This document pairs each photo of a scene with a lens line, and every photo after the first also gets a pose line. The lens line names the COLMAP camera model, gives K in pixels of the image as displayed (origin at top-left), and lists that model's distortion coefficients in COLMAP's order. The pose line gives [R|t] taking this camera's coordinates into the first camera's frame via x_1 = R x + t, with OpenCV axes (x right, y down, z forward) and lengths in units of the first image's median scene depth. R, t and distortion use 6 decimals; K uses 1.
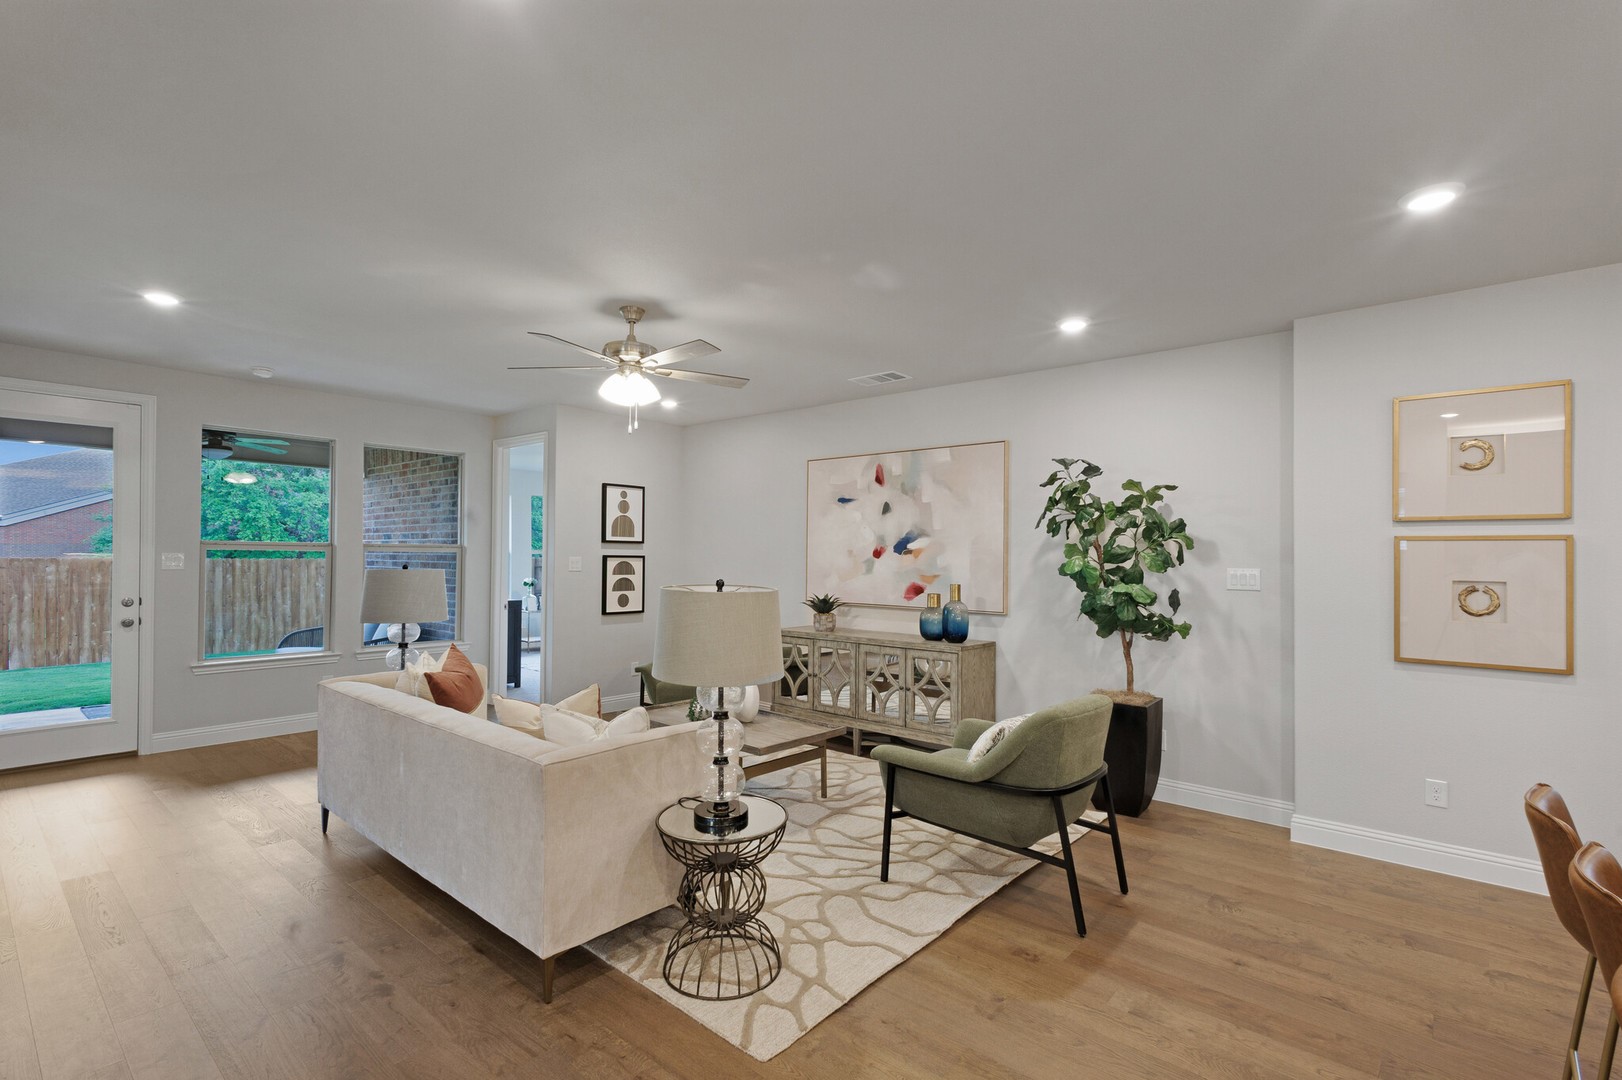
lens RADIAL K [[751.5, 0, 805.9], [0, 751.5, 545.5], [0, 0, 1]] dist [0.005065, 0.000415]
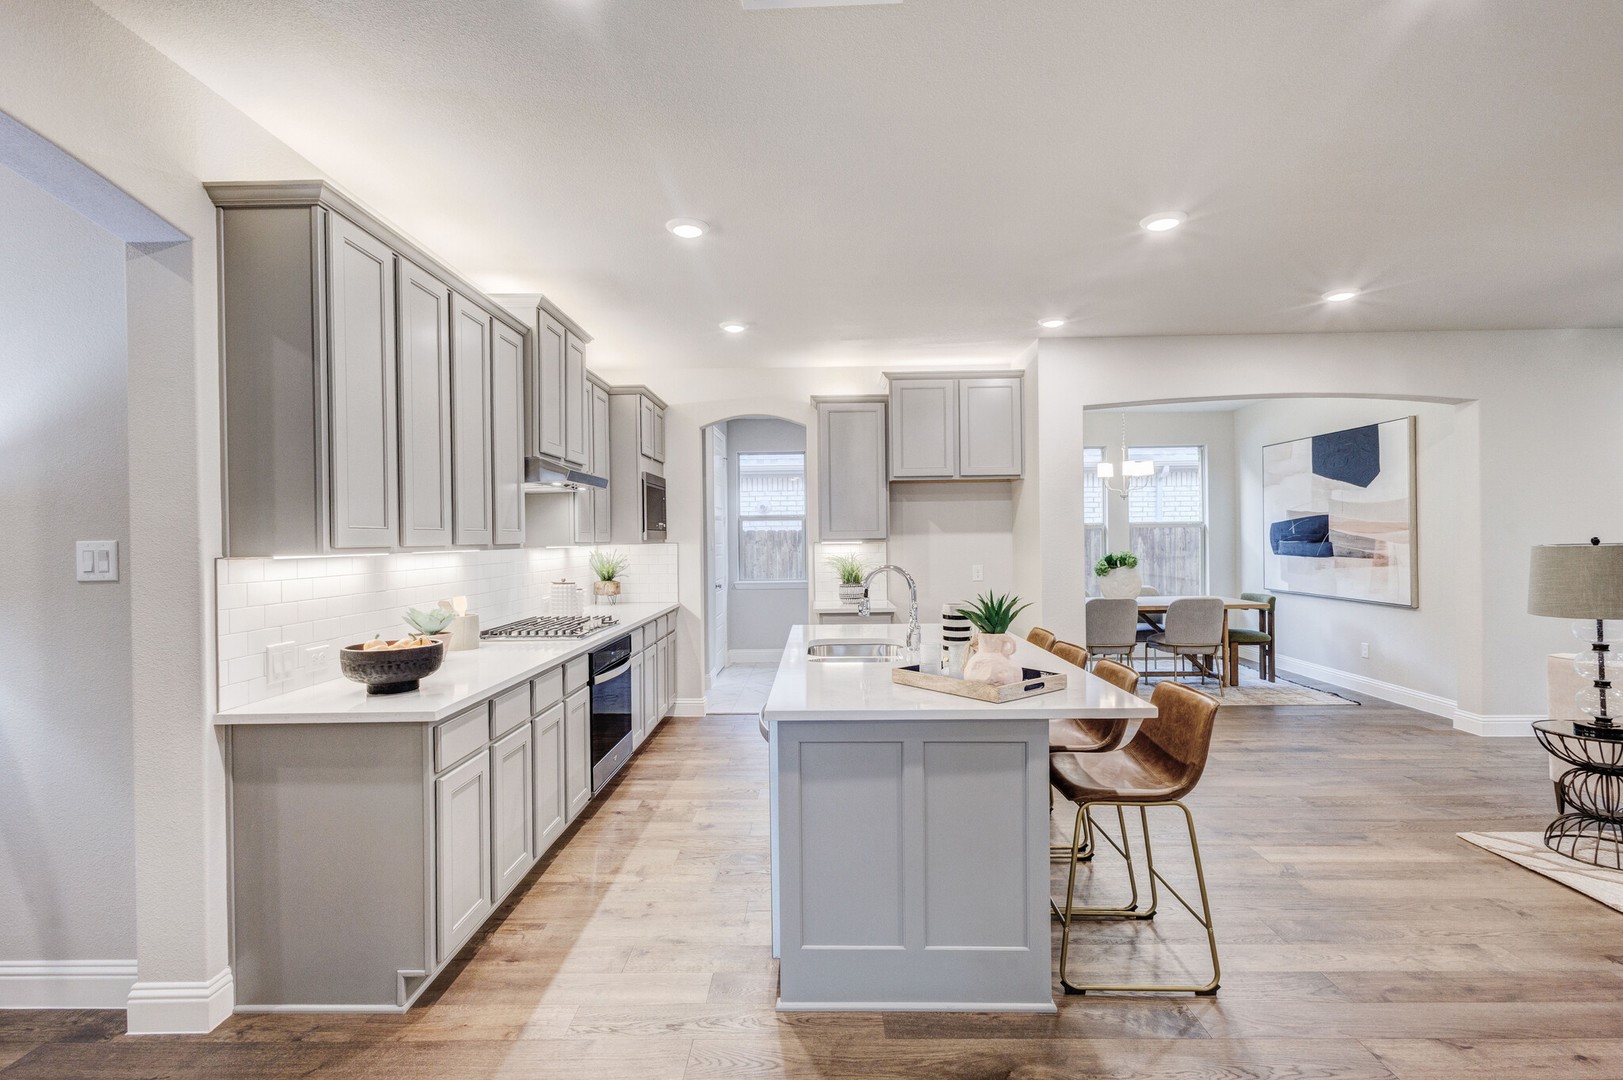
lens RADIAL K [[771.9, 0, 810.5], [0, 771.9, 536.8], [0, 0, 1]] dist [0.004258, -0.000444]
pose [[-0.765413, 0.000367, -0.643539, 0.808992], [0.013663, 0.999784, -0.015680, 0.023379], [0.643394, -0.020794, -0.765253, 0.548600]]
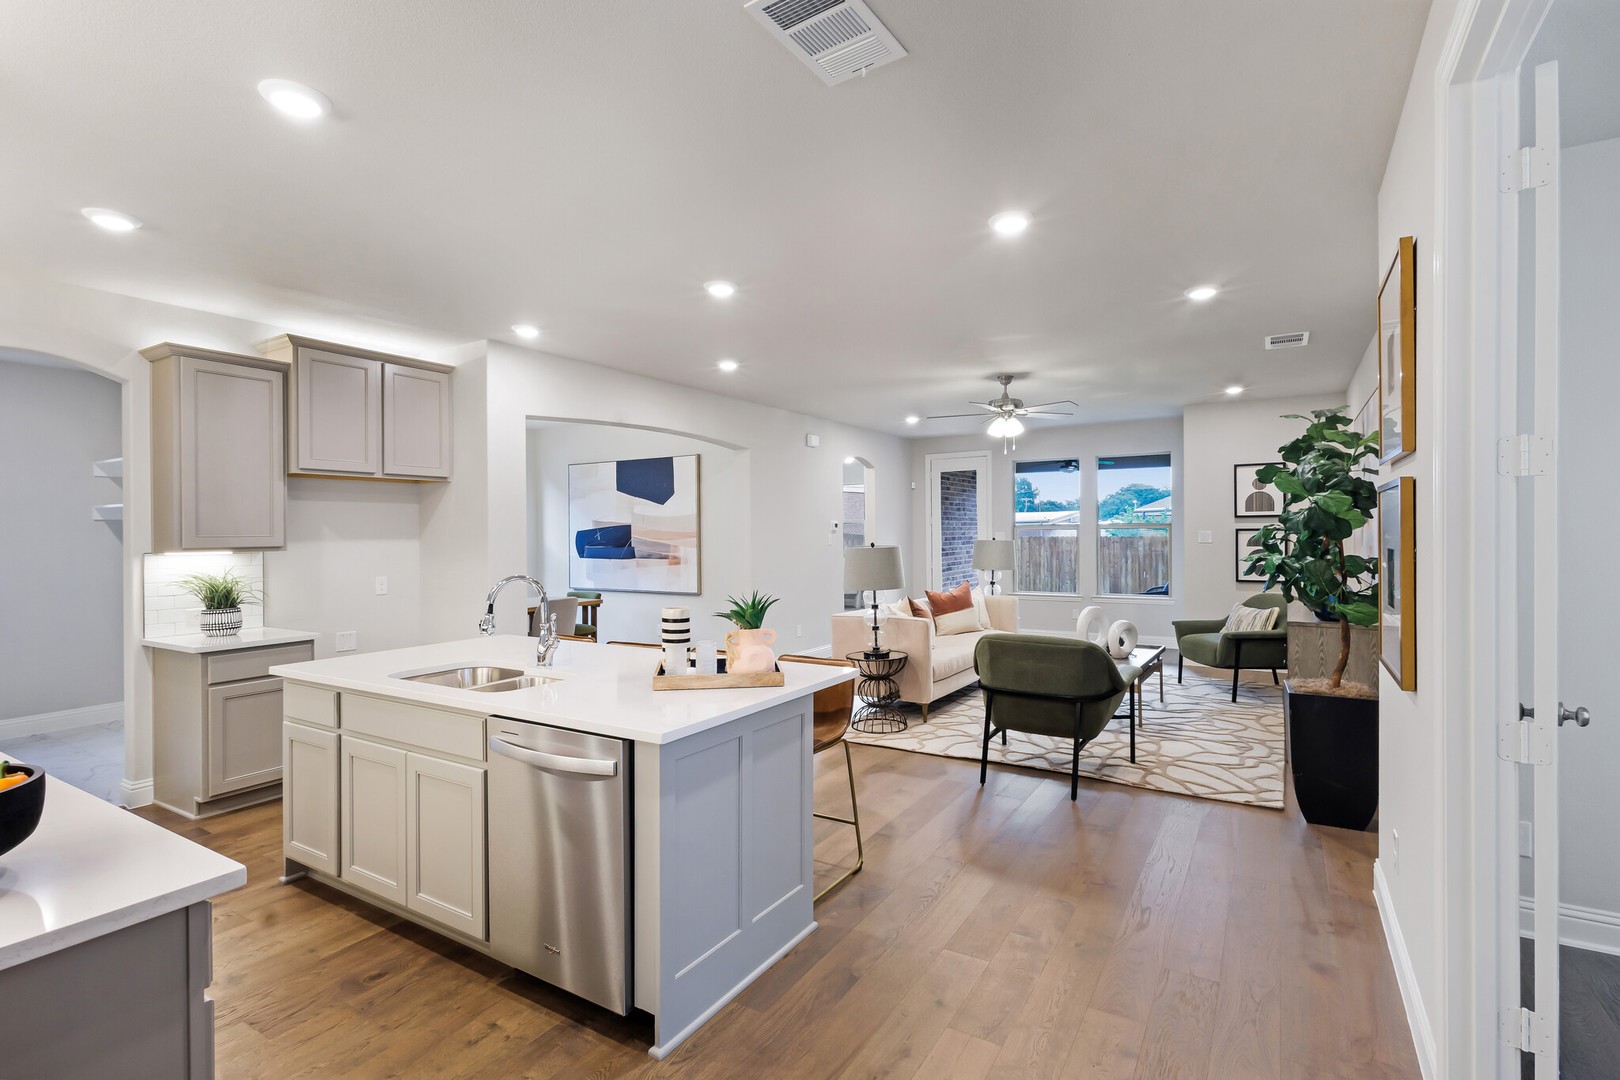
lens RADIAL K [[761.9, 0, 807.2], [0, 761.9, 541.0], [0, 0, 1]] dist [0.003738, 0.000059]
pose [[0.157309, -0.000434, -0.987549, 0.940898], [0.023858, 0.999710, 0.003361, 0.014970], [0.987261, -0.024089, 0.157274, 0.232339]]
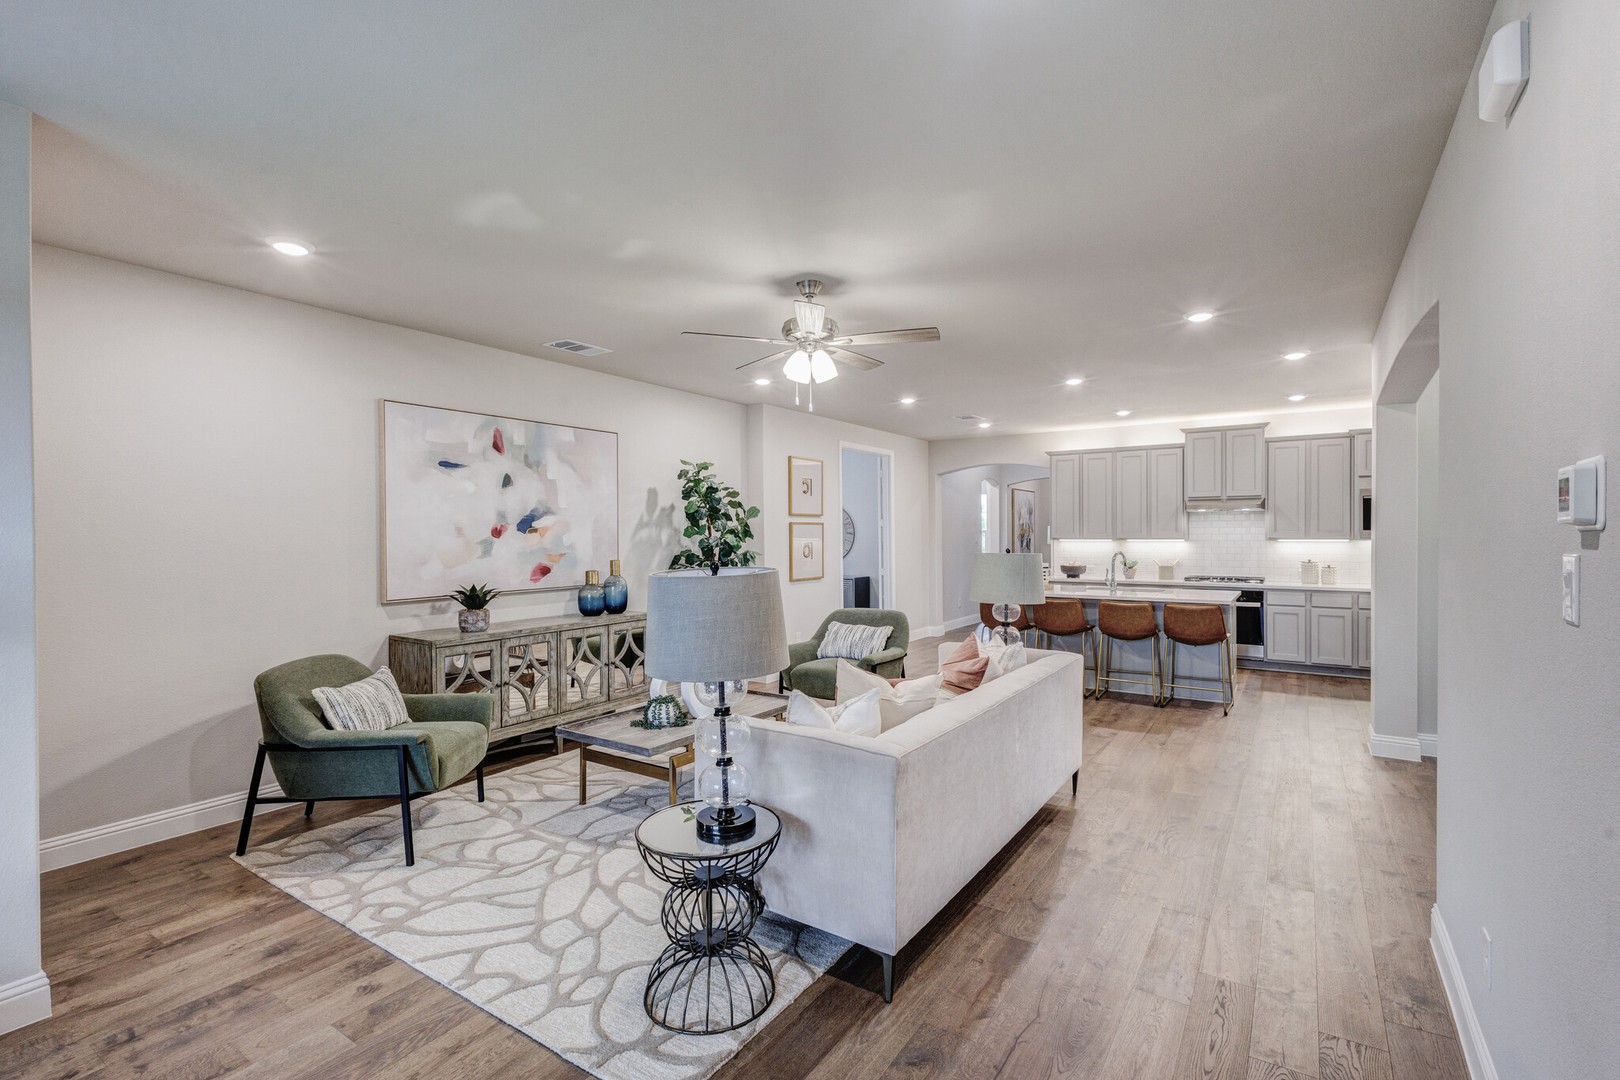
lens RADIAL K [[744.3, 0, 810.0], [0, 744.3, 540.0], [0, 0, 1]] dist [0.004004, -0.000735]
pose [[-0.131867, -0.018817, 0.991089, -0.853836], [-0.010488, 0.999790, 0.017587, 0.000629], [-0.991212, -0.008076, -0.132036, 0.811846]]
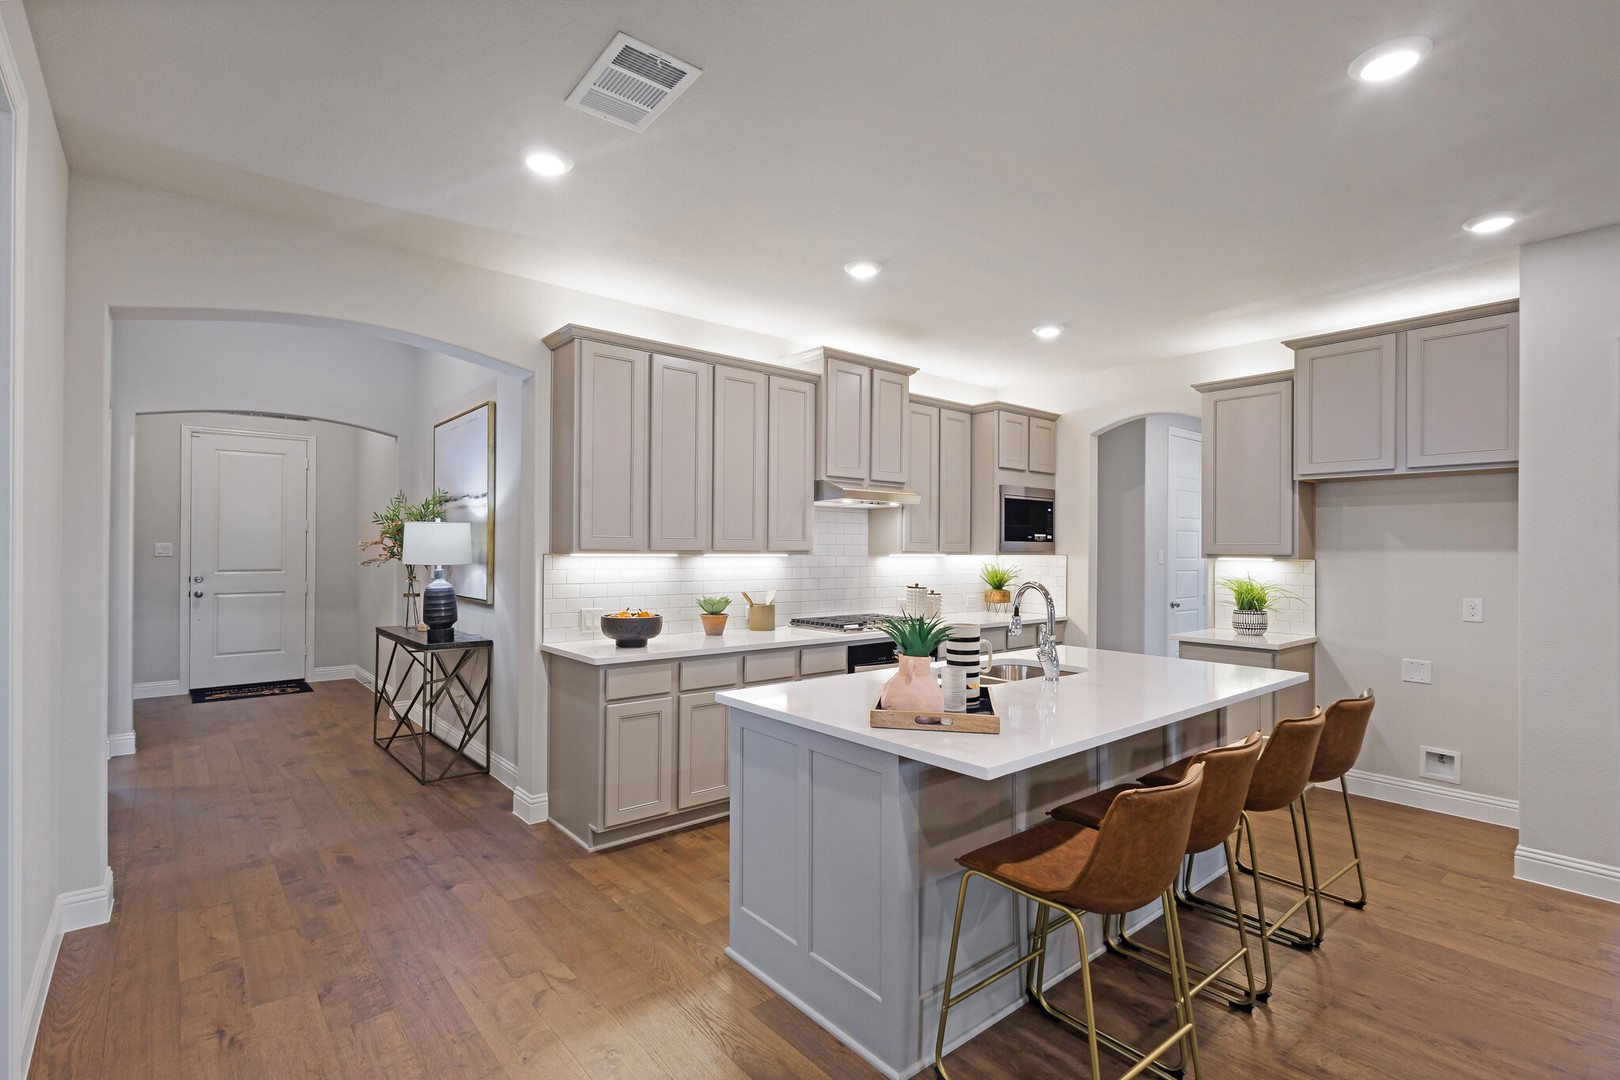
lens RADIAL K [[750.6, 0, 804.9], [0, 750.6, 545.5], [0, 0, 1]] dist [0.005065, 0.000415]
pose [[-0.987333, -0.015913, 0.157862, 0.437235], [-0.018656, 0.999699, -0.015913, 0.022577], [-0.157561, -0.018657, -0.987333, 0.675077]]
